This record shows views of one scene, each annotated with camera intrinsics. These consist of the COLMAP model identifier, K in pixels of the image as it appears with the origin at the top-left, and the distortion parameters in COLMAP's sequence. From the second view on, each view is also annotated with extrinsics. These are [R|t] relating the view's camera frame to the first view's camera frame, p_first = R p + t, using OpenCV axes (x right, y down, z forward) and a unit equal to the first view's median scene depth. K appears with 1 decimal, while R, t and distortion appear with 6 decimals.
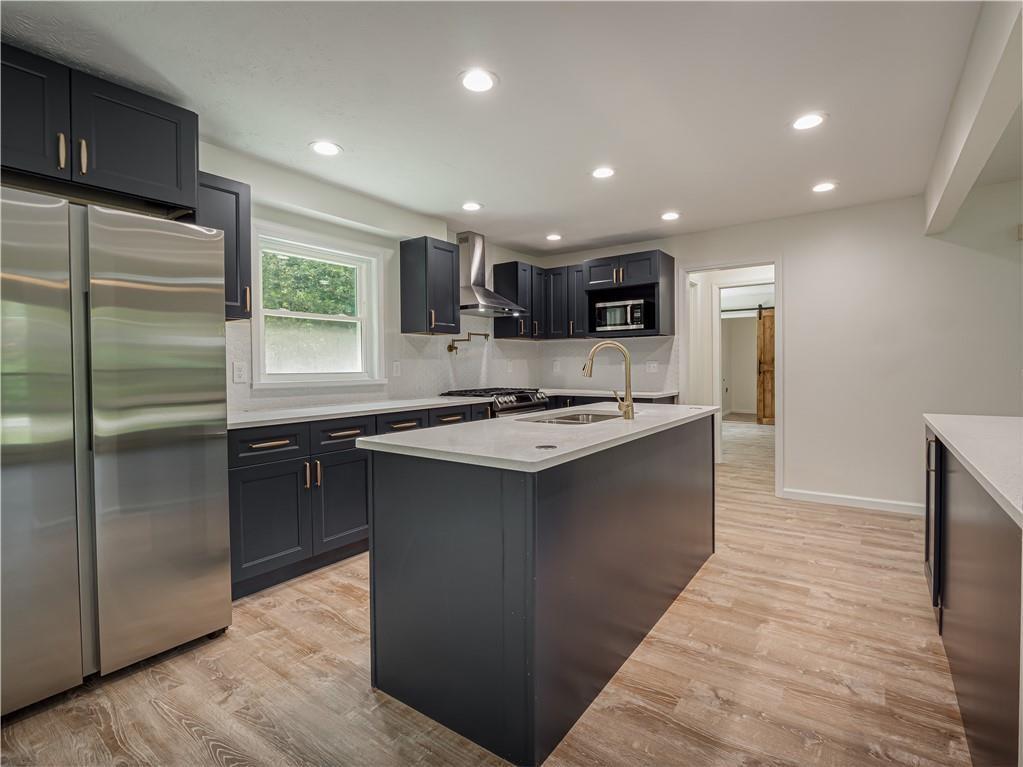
lens RADIAL K [[504.4, 0, 516.0], [0, 504.4, 378.5], [0, 0, 1]] dist [-0.007509, -0.001766]
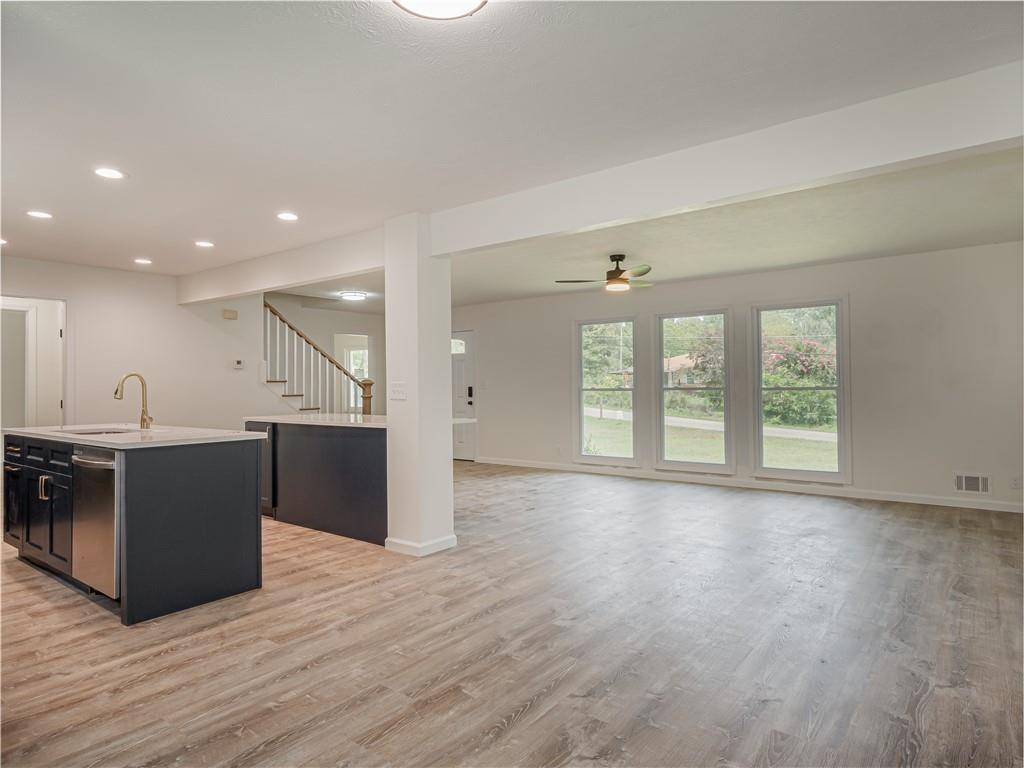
lens RADIAL K [[601.5, 0, 509.0], [0, 601.5, 386.0], [0, 0, 1]] dist [-0.009366, 0.004647]
pose [[0.038586, 0.008352, 0.999220, -1.353884], [0.031468, 0.999459, -0.009569, 0.007664], [-0.998760, 0.031813, 0.038303, -0.082629]]
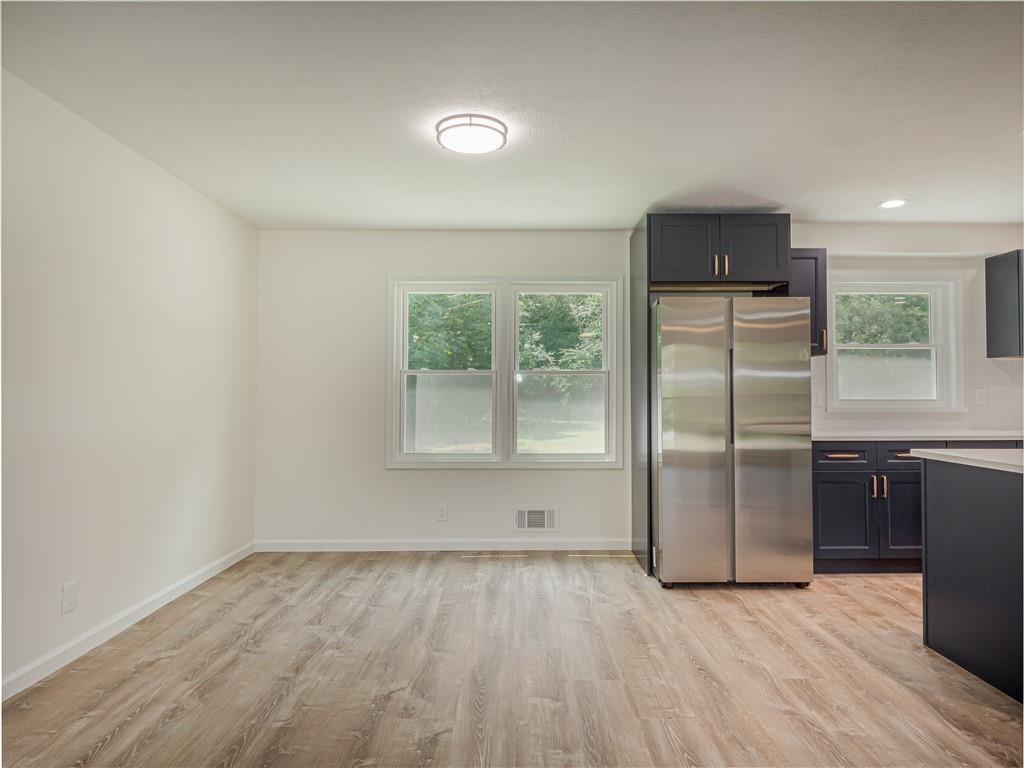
lens RADIAL K [[601.5, 0, 517.1], [0, 601.5, 383.2], [0, 0, 1]] dist [-0.009366, 0.004647]
pose [[0.586852, -0.009813, -0.809634, 0.249966], [-0.021206, 0.999397, -0.027484, 0.008077], [0.809416, 0.033299, 0.586291, -0.543876]]
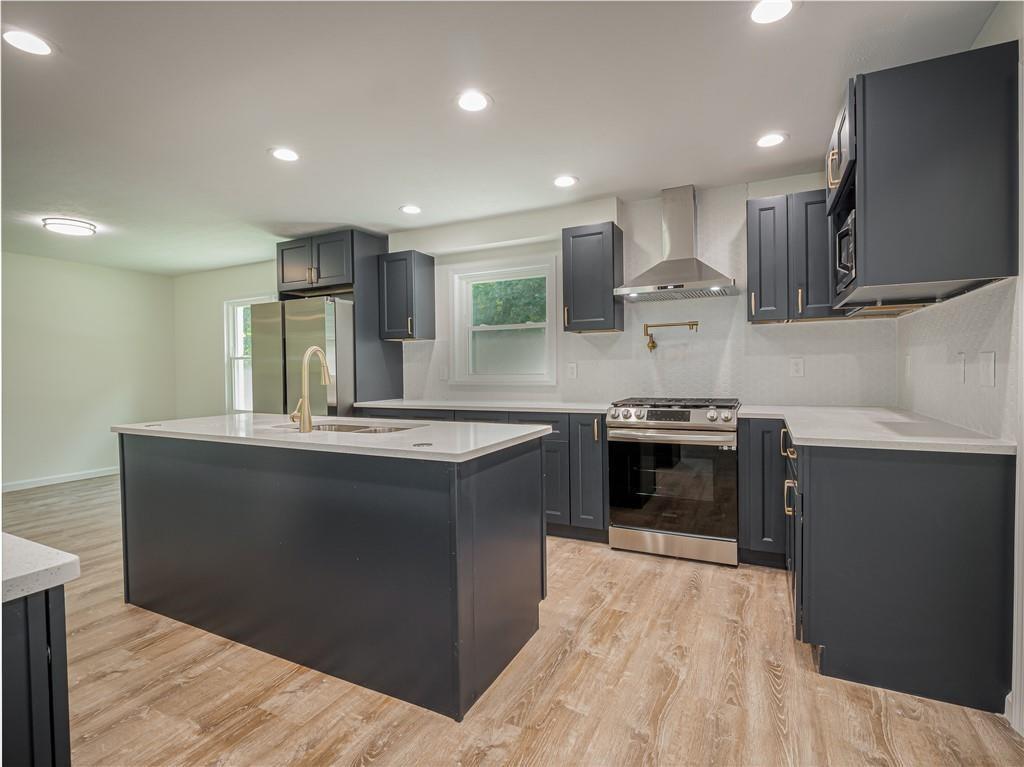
lens RADIAL K [[504.9, 0, 512.3], [0, 504.9, 374.4], [0, 0, 1]] dist [-0.007509, -0.001766]
pose [[0.142536, 0.012798, -0.989707, 1.158018], [-0.018021, 0.999784, 0.010333, -0.032175], [0.989626, 0.016363, 0.142736, 1.225425]]
